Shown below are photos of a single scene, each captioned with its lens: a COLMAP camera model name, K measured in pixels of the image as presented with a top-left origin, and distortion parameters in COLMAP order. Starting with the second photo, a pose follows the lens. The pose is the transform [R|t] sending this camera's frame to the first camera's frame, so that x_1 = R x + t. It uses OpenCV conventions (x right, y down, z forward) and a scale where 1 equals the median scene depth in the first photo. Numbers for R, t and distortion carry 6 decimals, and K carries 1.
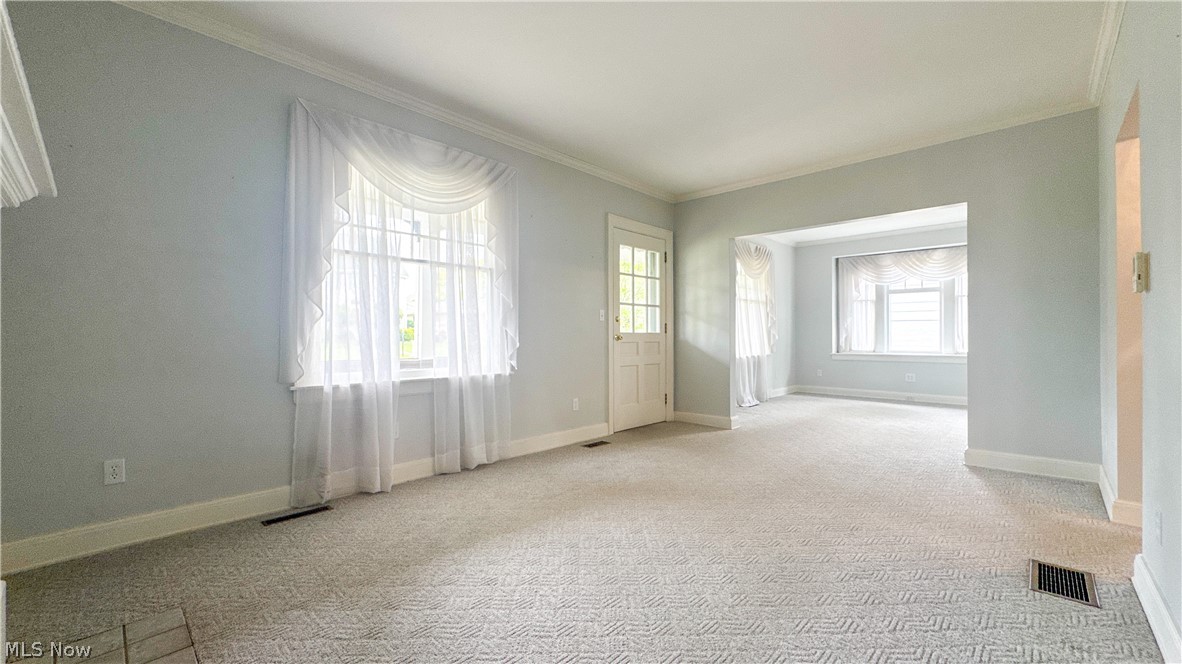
lens RADIAL K [[475.7, 0, 591.0], [0, 475.7, 332.0], [0, 0, 1]] dist [-0.001441, 0.000274]
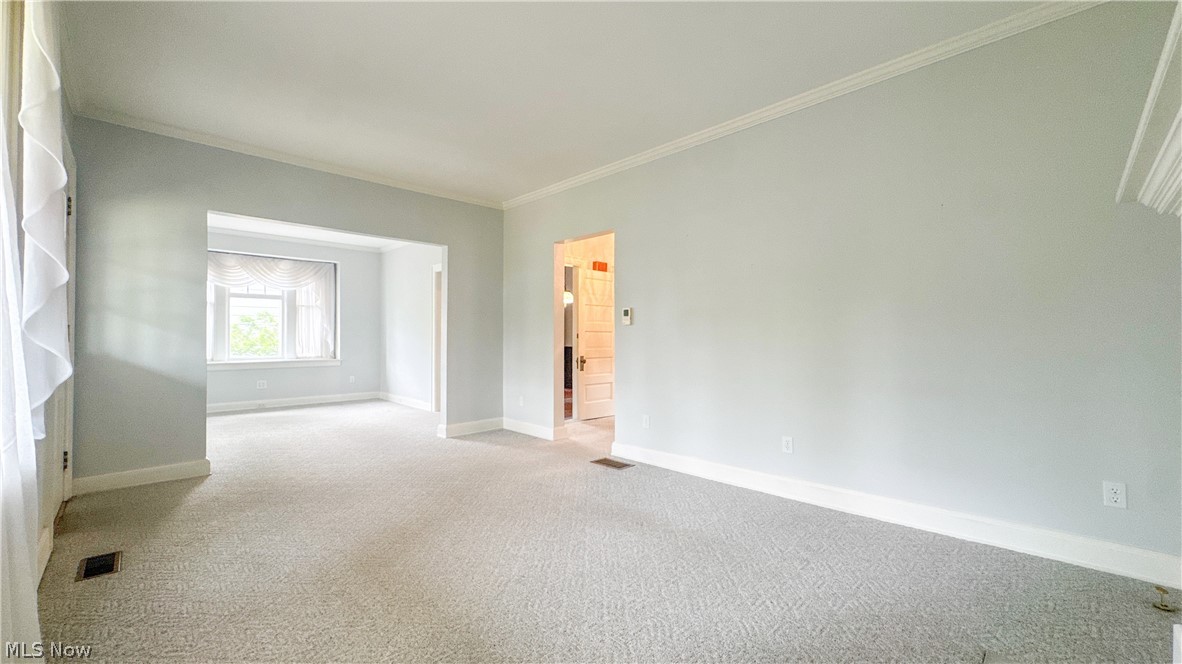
lens RADIAL K [[475.7, 0, 591.0], [0, 475.7, 332.0], [0, 0, 1]] dist [-0.001441, 0.000274]
pose [[0.032530, 0.011611, 0.999403, -0.379284], [-0.004679, 0.999923, -0.011465, -0.006364], [-0.999460, -0.004303, 0.032582, 0.365853]]
